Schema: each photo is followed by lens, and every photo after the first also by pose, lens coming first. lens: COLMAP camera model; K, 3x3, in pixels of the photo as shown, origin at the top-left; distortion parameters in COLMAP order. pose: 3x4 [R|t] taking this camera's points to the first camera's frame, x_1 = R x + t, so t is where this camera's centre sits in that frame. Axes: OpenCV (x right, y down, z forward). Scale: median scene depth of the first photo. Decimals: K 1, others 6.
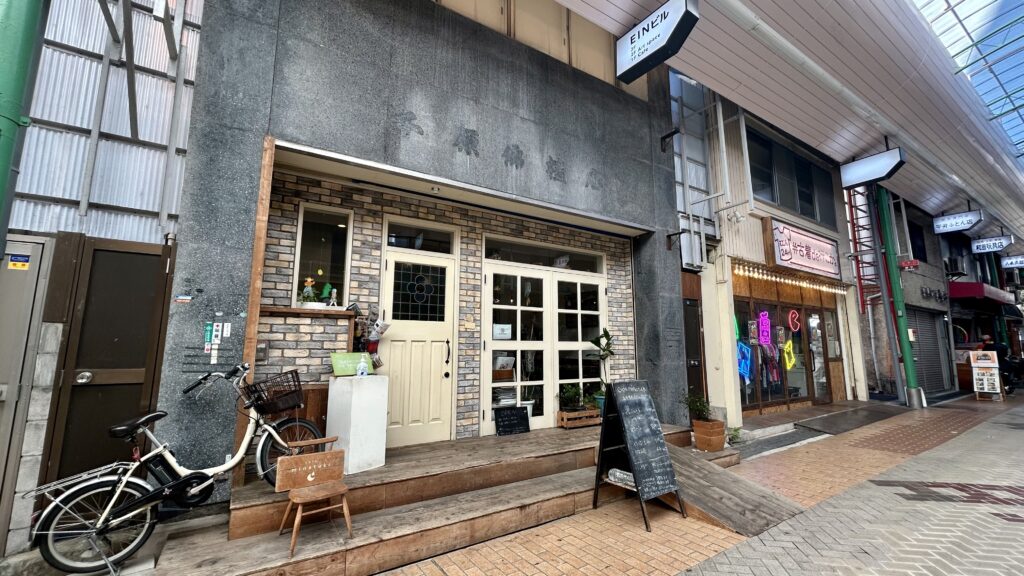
lens RADIAL K [[411.2, 0, 511.2], [0, 411.2, 288.9], [0, 0, 1]] dist [-0.003048, 0.000953]
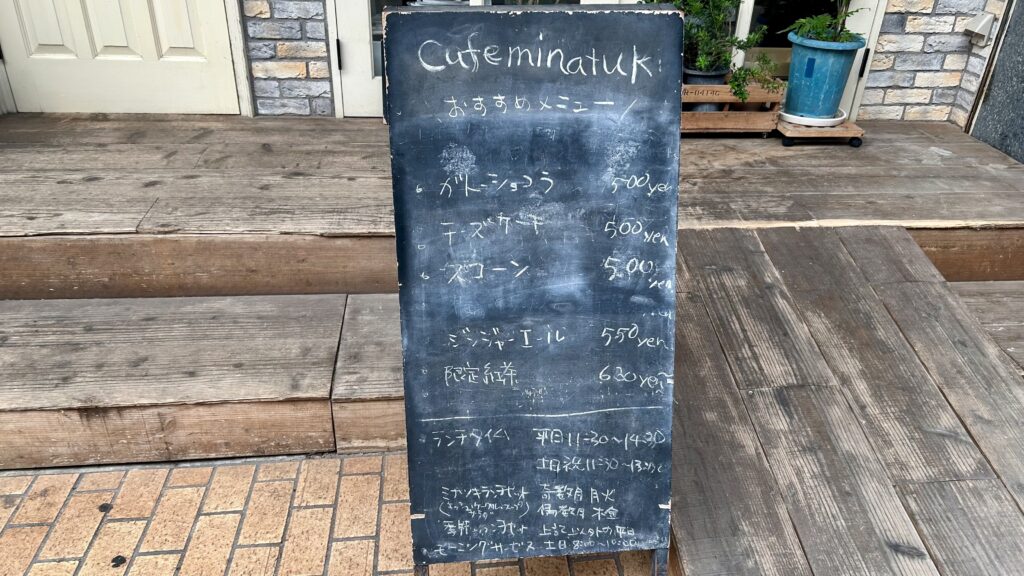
lens RADIAL K [[769.8, 0, 520.3], [0, 769.8, 296.0], [0, 0, 1]] dist [0.039988, -0.034242]
pose [[0.892040, 0.254933, -0.373193, 0.356421], [0.027494, 0.793591, 0.607830, 0.102559], [0.451119, -0.552469, 0.700906, 0.585192]]
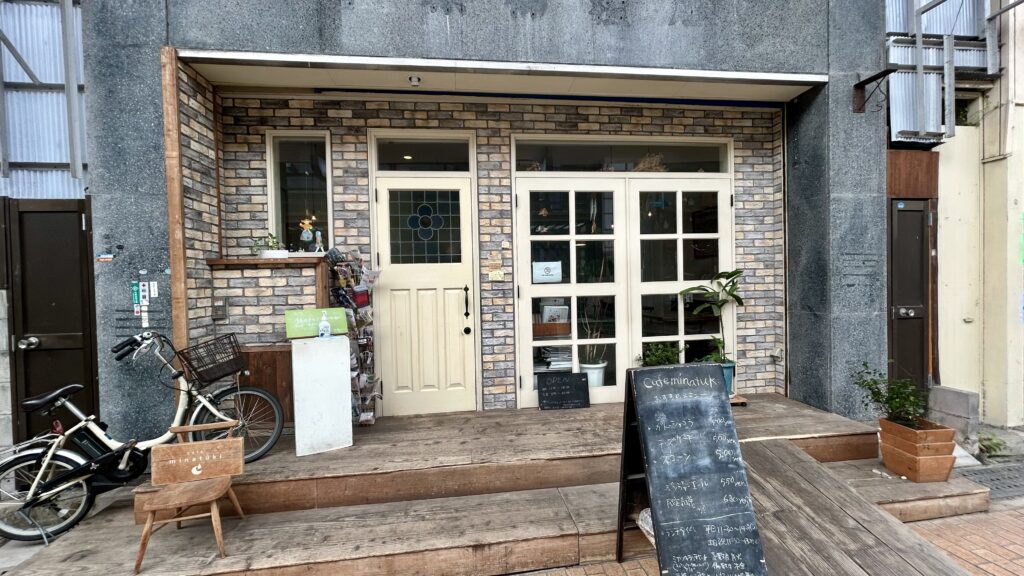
lens RADIAL K [[411.2, 0, 512.0], [0, 411.2, 288.0], [0, 0, 1]] dist [-0.003048, 0.000953]
pose [[0.903222, -0.013812, -0.428951, 0.268300], [0.085802, 0.985115, 0.148949, 0.021693], [0.420509, -0.171339, 0.890963, 0.373103]]
